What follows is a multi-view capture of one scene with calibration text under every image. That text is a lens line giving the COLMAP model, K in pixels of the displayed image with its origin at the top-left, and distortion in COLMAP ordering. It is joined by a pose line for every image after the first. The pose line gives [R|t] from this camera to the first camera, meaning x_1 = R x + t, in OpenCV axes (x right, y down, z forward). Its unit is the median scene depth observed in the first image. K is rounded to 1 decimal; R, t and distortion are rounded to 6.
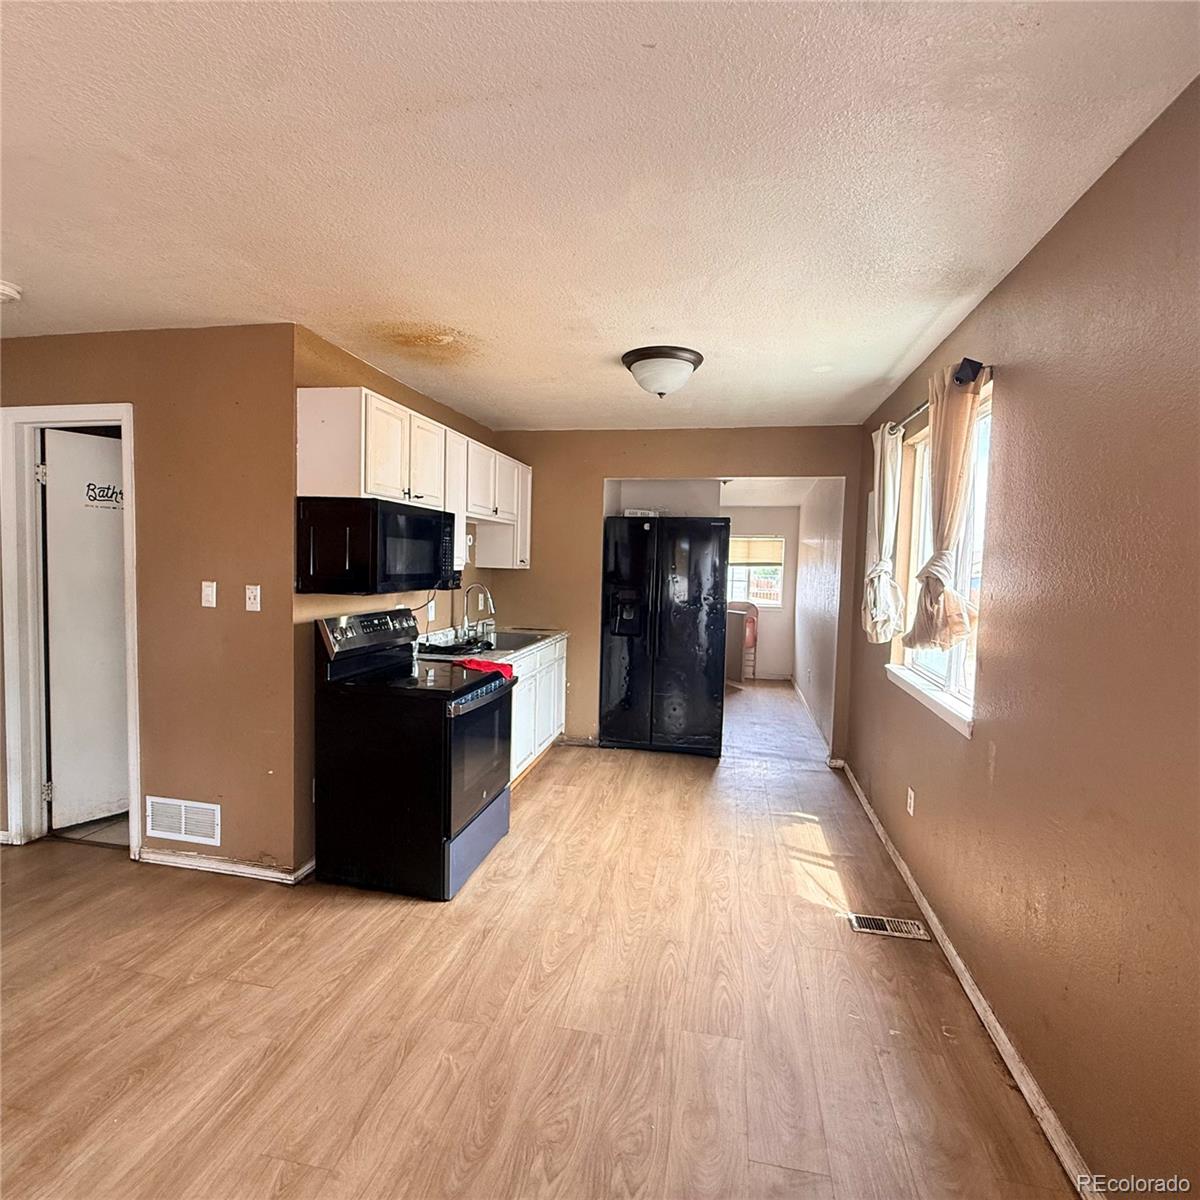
lens RADIAL K [[636.7, 0, 598.3], [0, 636.7, 602.2], [0, 0, 1]] dist [0.000084, 0.000605]
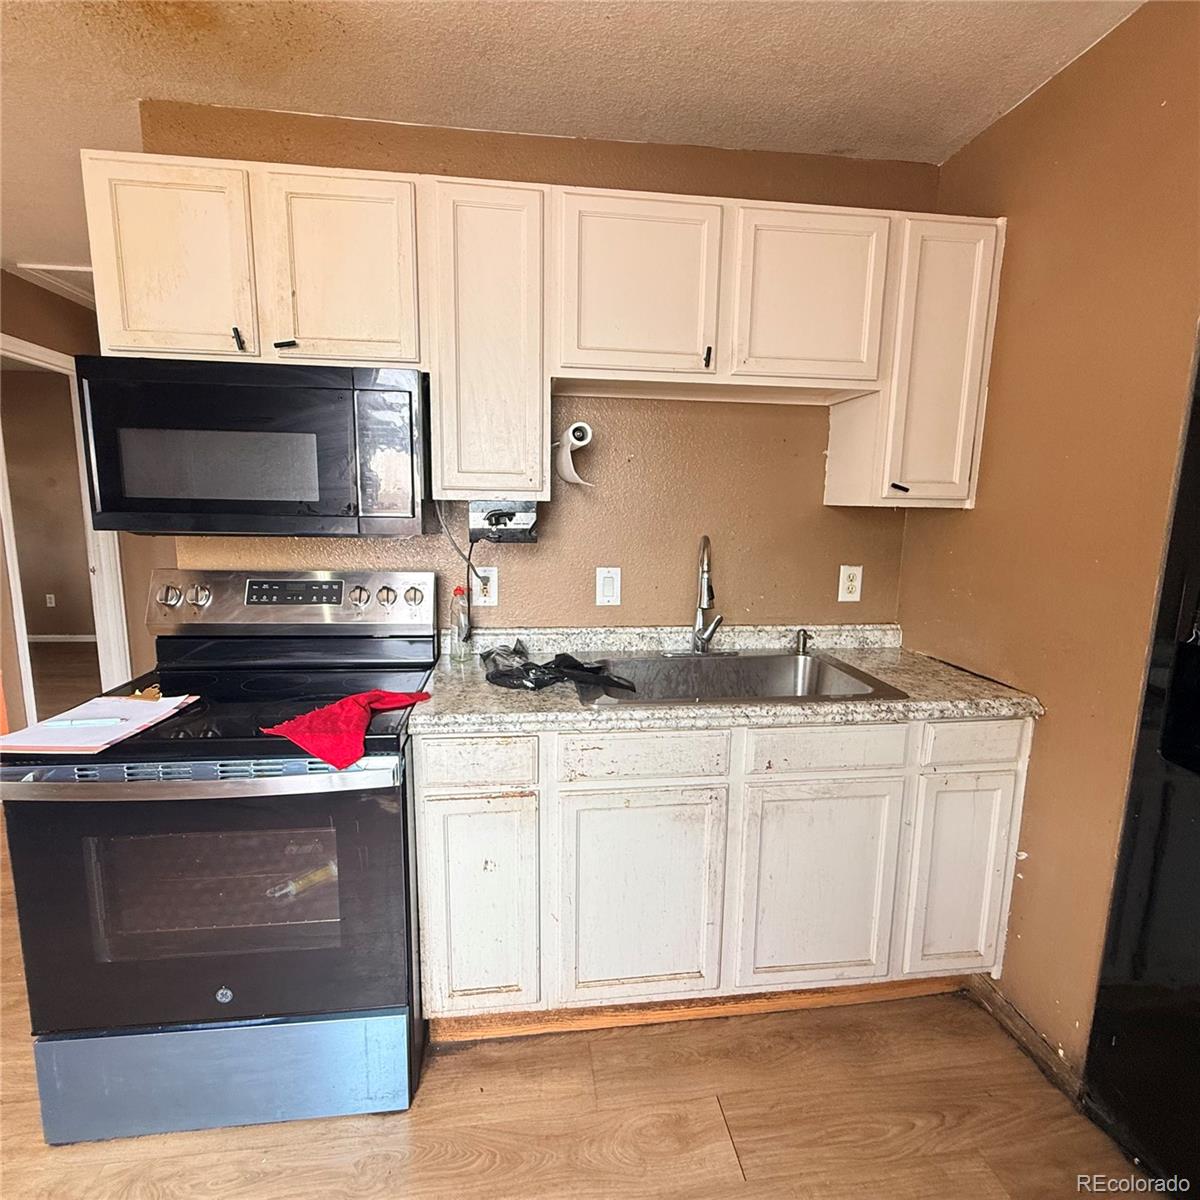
lens RADIAL K [[636.7, 0, 598.3], [0, 636.7, 602.2], [0, 0, 1]] dist [0.000084, 0.000605]
pose [[0.325128, 0.120924, -0.937907, 0.212456], [-0.066151, 0.992270, 0.105001, -0.025699], [0.943353, 0.027905, 0.330614, 0.807726]]
